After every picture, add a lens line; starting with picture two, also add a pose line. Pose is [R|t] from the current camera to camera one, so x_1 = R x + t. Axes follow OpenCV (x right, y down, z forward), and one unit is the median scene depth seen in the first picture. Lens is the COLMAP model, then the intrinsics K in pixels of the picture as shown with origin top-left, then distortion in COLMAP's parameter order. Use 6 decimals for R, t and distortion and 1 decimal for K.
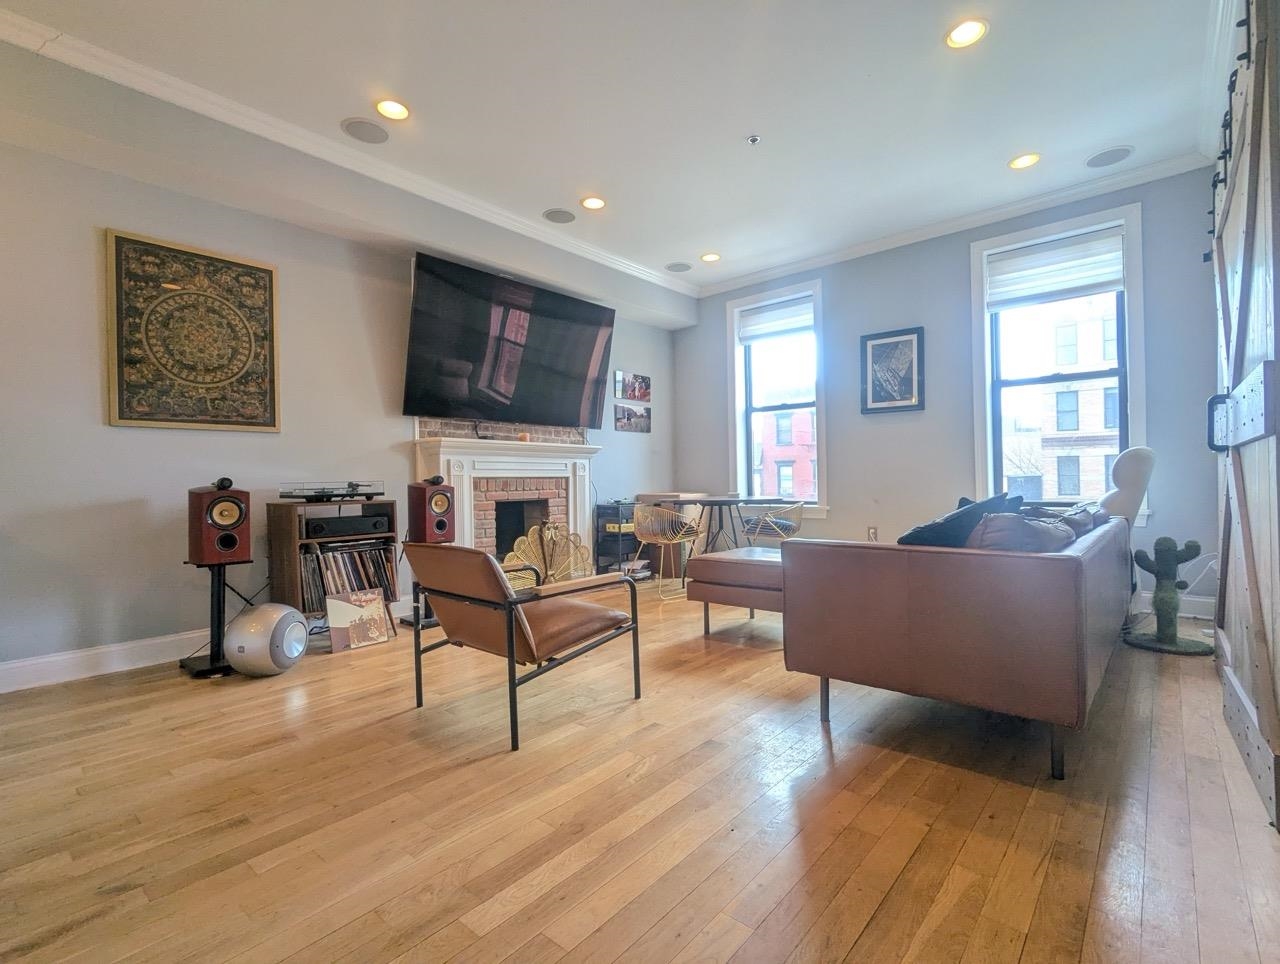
lens RADIAL K [[607.6, 0, 642.0], [0, 607.6, 479.0], [0, 0, 1]] dist [-0.000560, 0.001072]
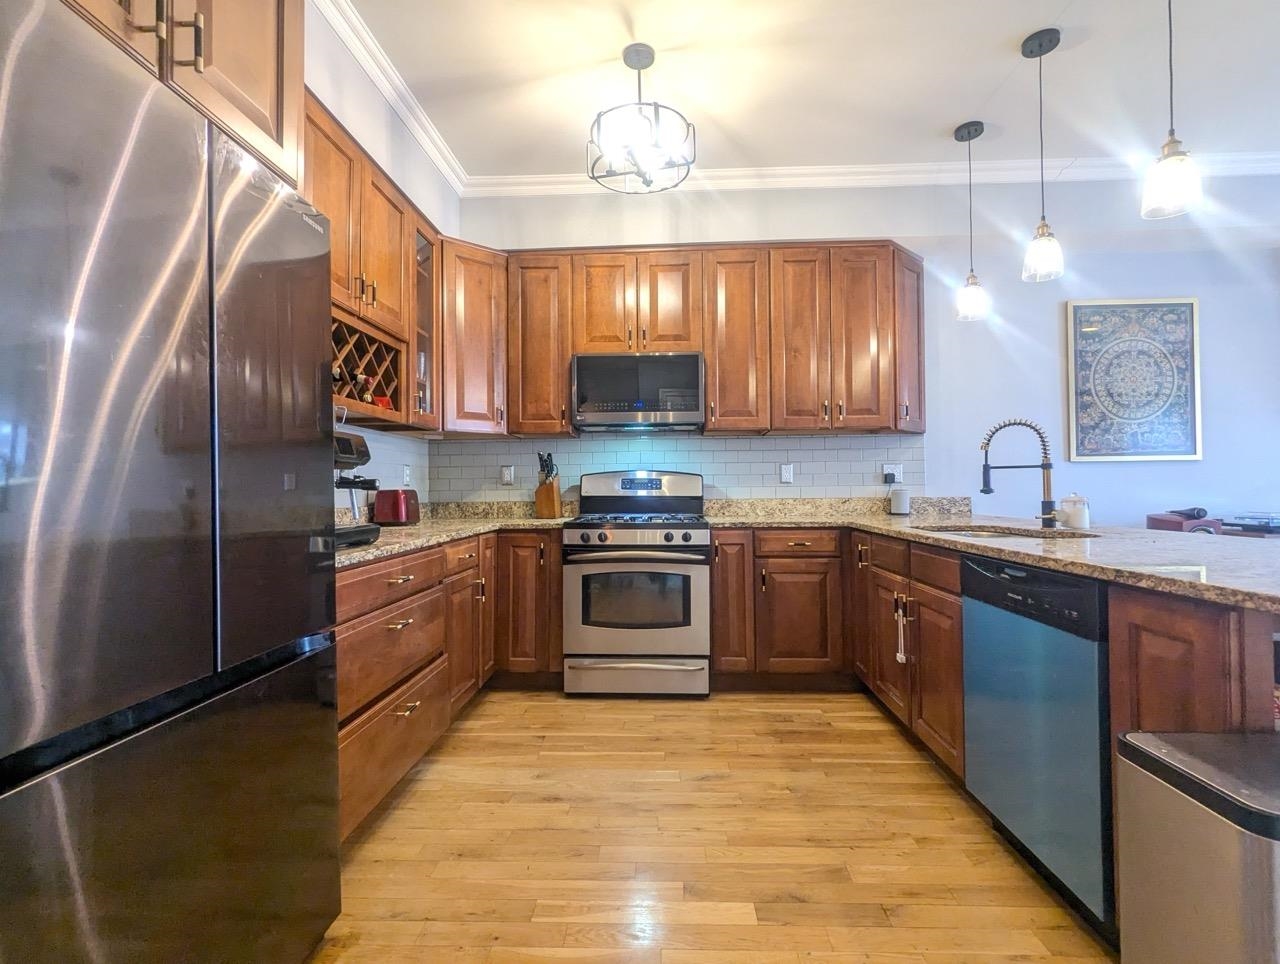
lens RADIAL K [[607.6, 0, 645.4], [0, 607.6, 479.4], [0, 0, 1]] dist [-0.000560, 0.001072]
pose [[0.620547, -0.000703, -0.784169, -0.378934], [0.002112, 0.999997, 0.000775, -0.046692], [0.784166, -0.002137, 0.620547, -0.369928]]
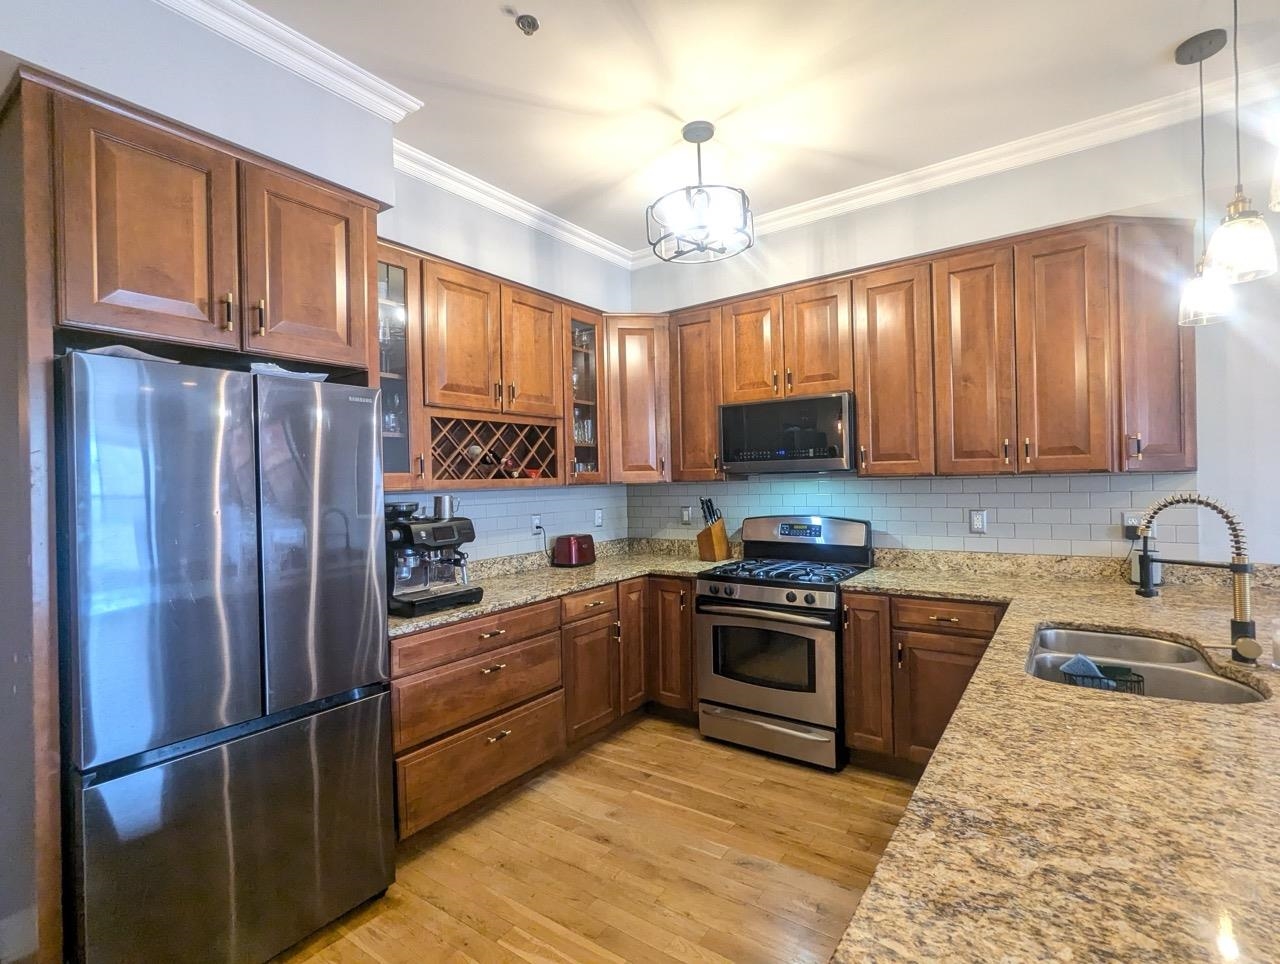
lens RADIAL K [[607.6, 0, 641.8], [0, 607.6, 479.8], [0, 0, 1]] dist [-0.000560, 0.001072]
pose [[0.095541, 0.011983, -0.995353, -0.230090], [0.027037, 0.999527, 0.014628, -0.142255], [0.995058, -0.028309, 0.095172, -0.082995]]
